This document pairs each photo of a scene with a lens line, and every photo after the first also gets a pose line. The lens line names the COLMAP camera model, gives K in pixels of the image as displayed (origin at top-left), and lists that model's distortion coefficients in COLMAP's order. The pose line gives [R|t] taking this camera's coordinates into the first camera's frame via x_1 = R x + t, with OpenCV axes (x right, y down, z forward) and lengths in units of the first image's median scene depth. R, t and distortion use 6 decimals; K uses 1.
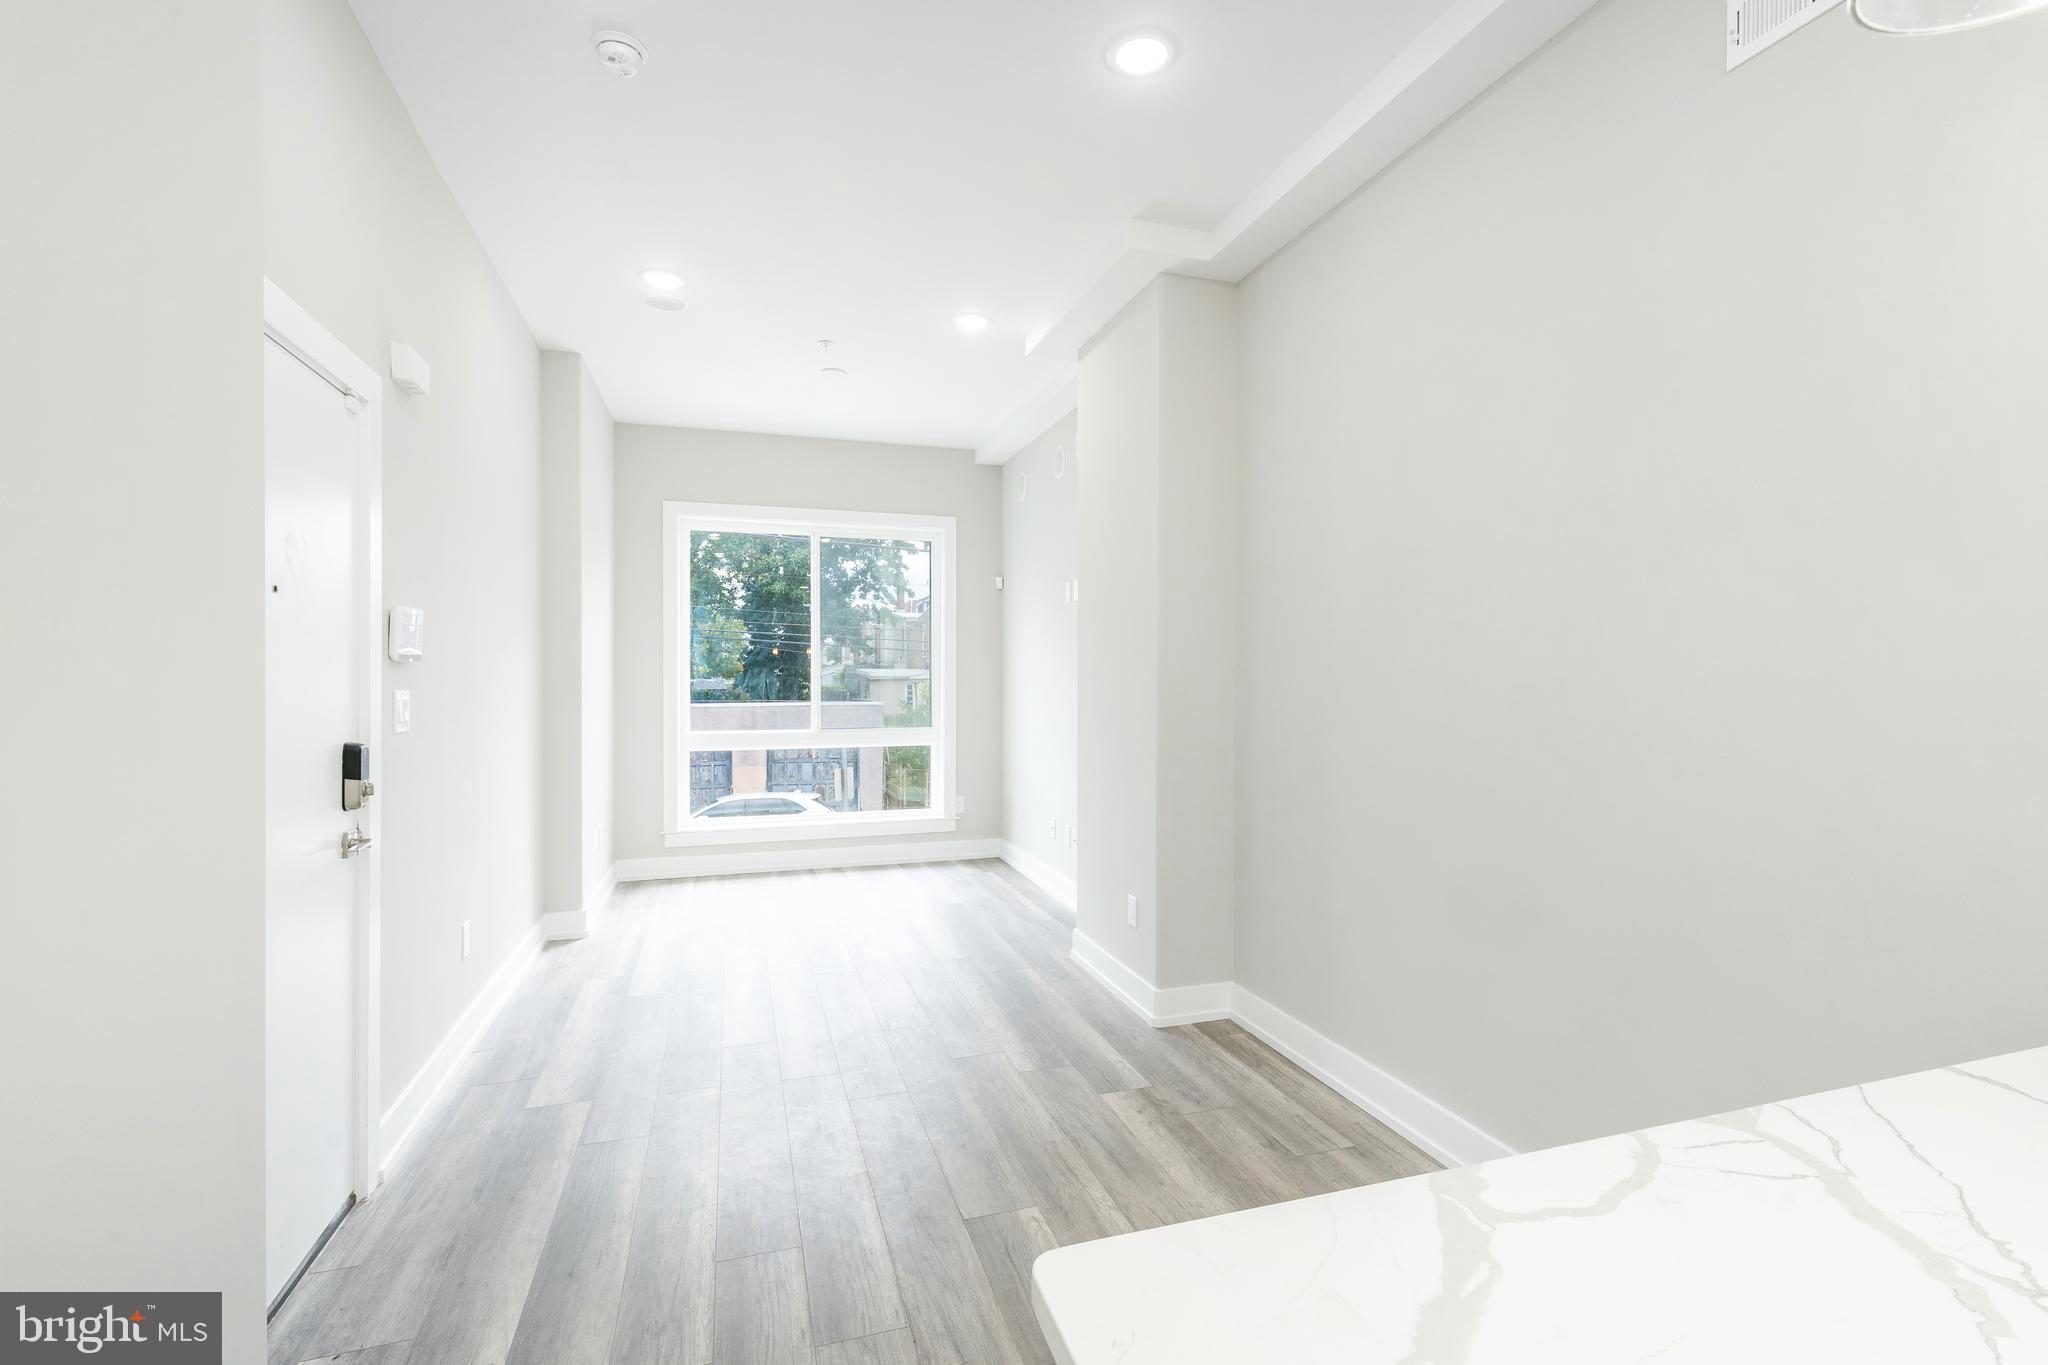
lens RADIAL K [[905.6, 0, 1025.9], [0, 905.6, 674.8], [0, 0, 1]] dist [0.002123, 0.000059]
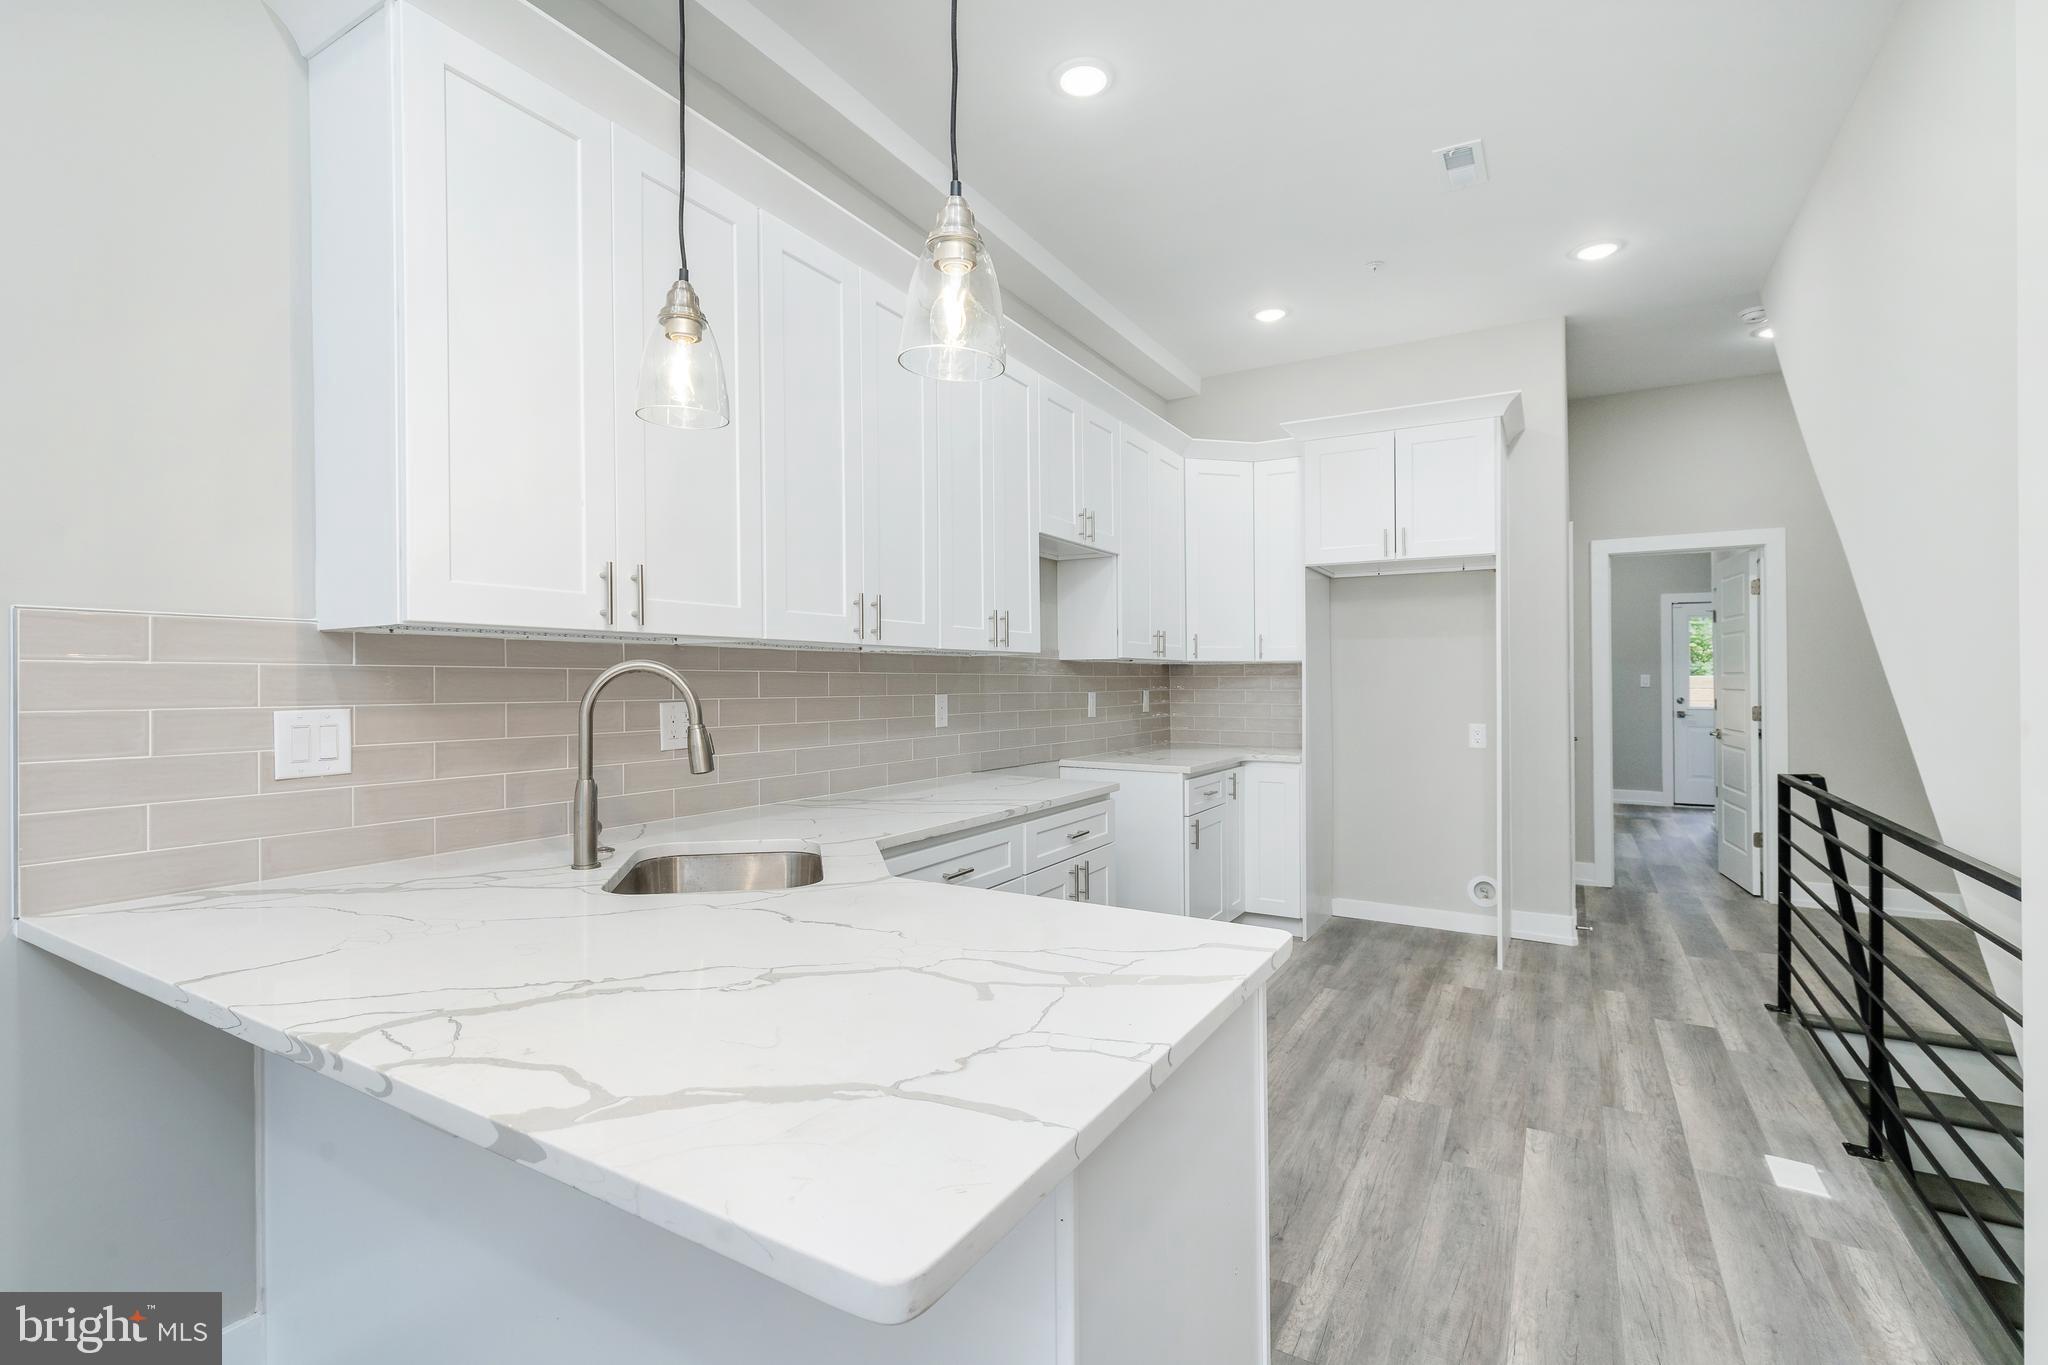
lens RADIAL K [[955.0, 0, 1019.0], [0, 955.0, 680.8], [0, 0, 1]] dist [-0.004946, -0.000800]
pose [[-0.674169, 0.001308, 0.738576, -0.100199], [-0.001091, 0.999996, -0.002767, 0.017538], [-0.738576, -0.002671, -0.674165, 0.220205]]
